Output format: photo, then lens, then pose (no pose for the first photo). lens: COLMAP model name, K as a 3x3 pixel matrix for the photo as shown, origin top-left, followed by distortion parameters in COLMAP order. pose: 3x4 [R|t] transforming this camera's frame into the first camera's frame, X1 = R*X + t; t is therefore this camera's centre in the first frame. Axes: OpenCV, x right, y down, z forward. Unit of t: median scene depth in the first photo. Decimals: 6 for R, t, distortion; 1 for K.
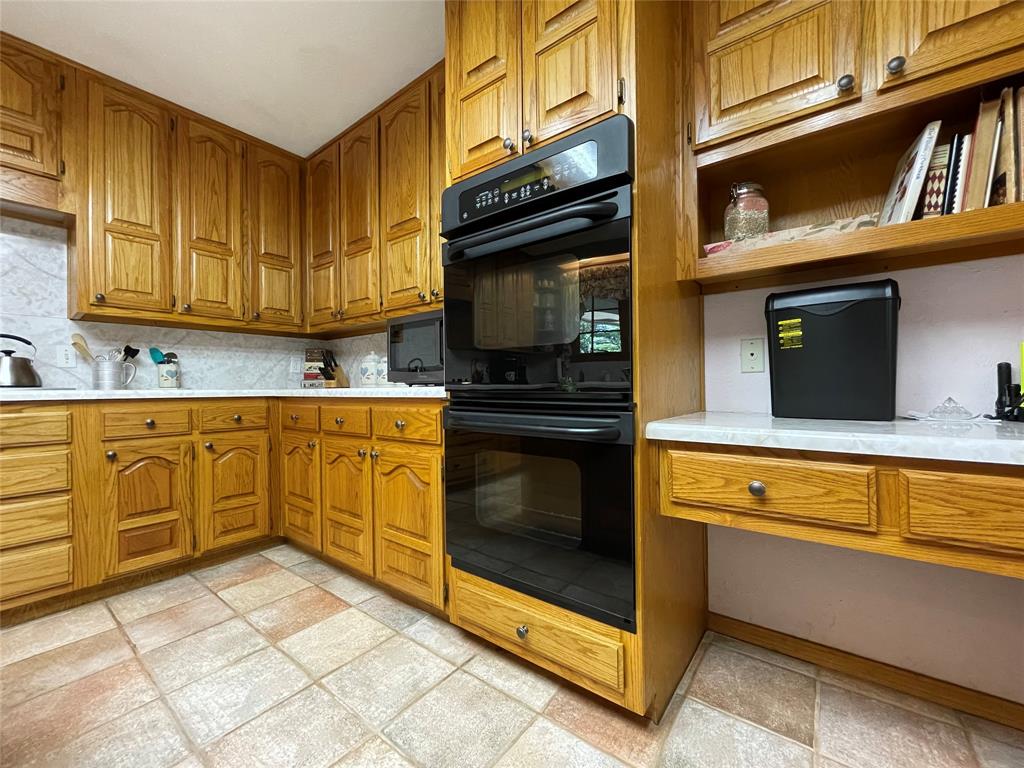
lens RADIAL K [[413.1, 0, 512.4], [0, 413.1, 382.8], [0, 0, 1]] dist [-0.002325, 0.000256]
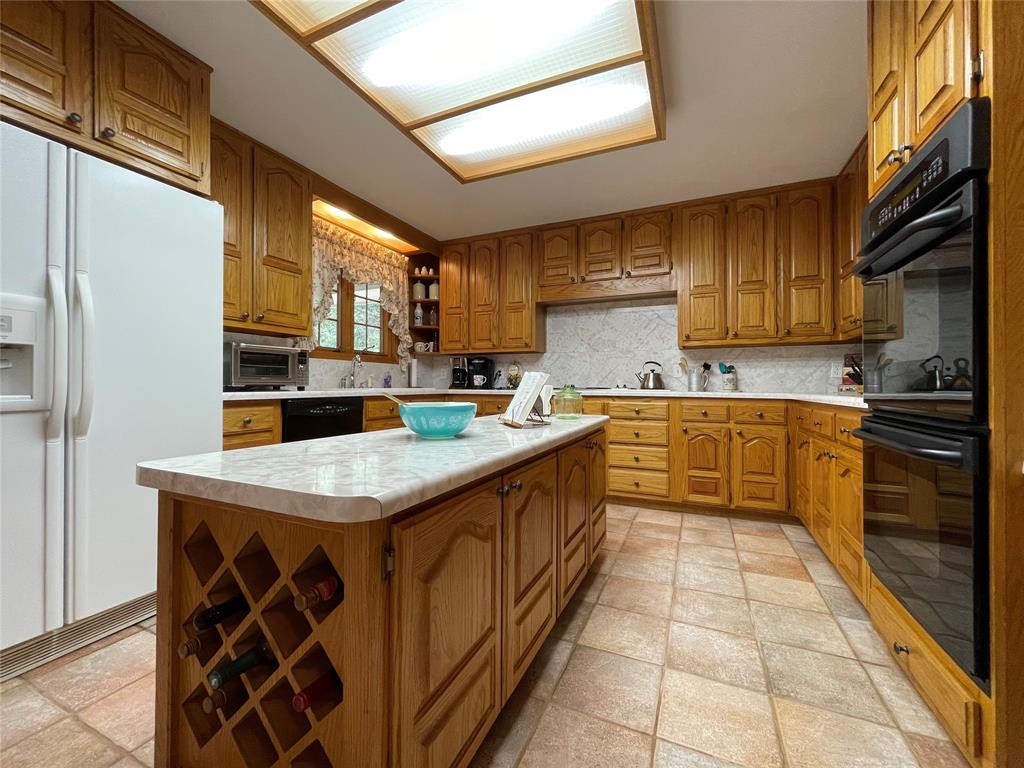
lens RADIAL K [[413.1, 0, 512.6], [0, 413.1, 382.9], [0, 0, 1]] dist [-0.002325, 0.000256]
pose [[0.233129, 0.005621, -0.972430, 0.544988], [0.000923, 0.999982, 0.006001, -0.030795], [0.972445, -0.002296, 0.233119, -0.097943]]
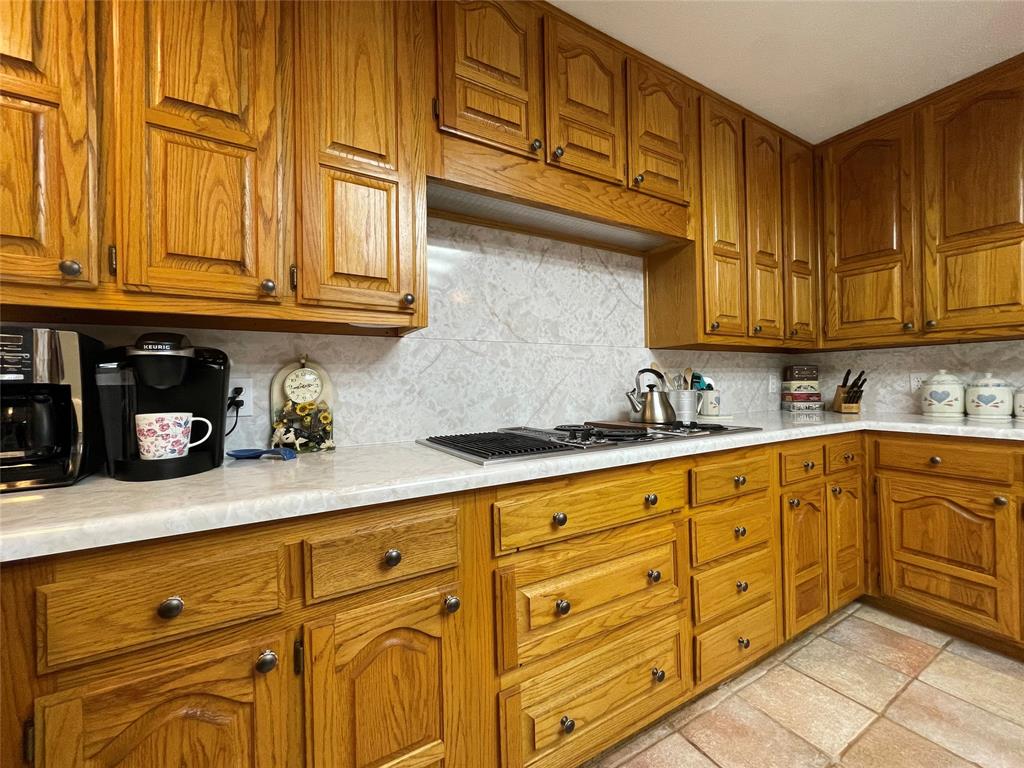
lens RADIAL K [[413.1, 0, 513.0], [0, 413.1, 382.3], [0, 0, 1]] dist [-0.002325, 0.000256]
pose [[0.926121, -0.006734, -0.377165, -1.241181], [0.009968, 0.999928, 0.006623, -0.101382], [0.377094, -0.009894, 0.926122, -0.061026]]
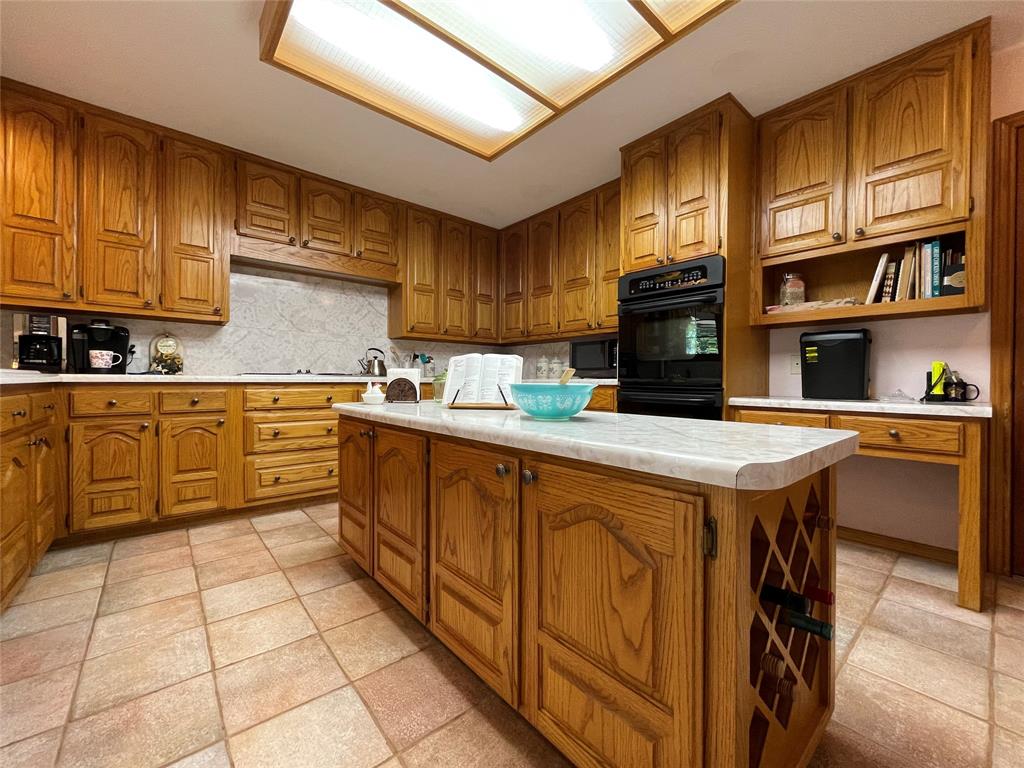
lens RADIAL K [[413.1, 0, 512.6], [0, 413.1, 382.6], [0, 0, 1]] dist [-0.002325, 0.000256]
pose [[0.978582, 0.019192, -0.204962, -0.208430], [-0.016378, 0.999747, 0.015417, 0.003768], [0.205206, -0.011730, 0.978648, -0.822747]]
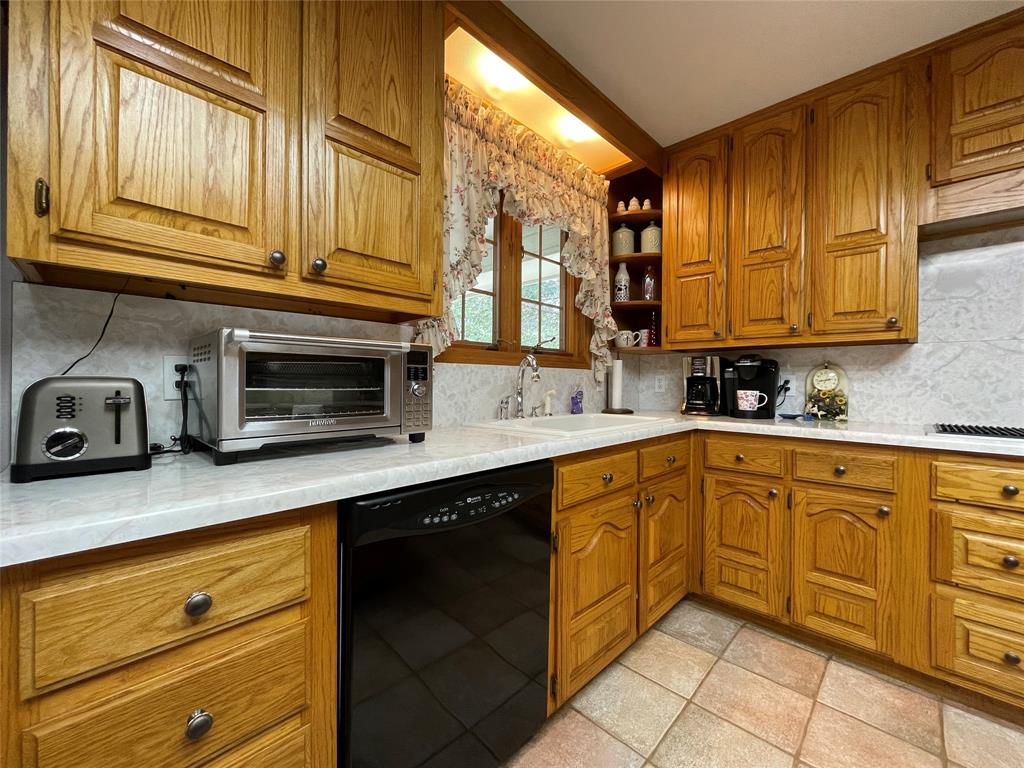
lens RADIAL K [[413.1, 0, 513.1], [0, 413.1, 382.6], [0, 0, 1]] dist [-0.002325, 0.000256]
pose [[-0.114245, 0.012939, -0.993368, -0.561444], [-0.001081, 0.999913, 0.013148, -0.100372], [0.993452, 0.002576, -0.114221, -0.287997]]
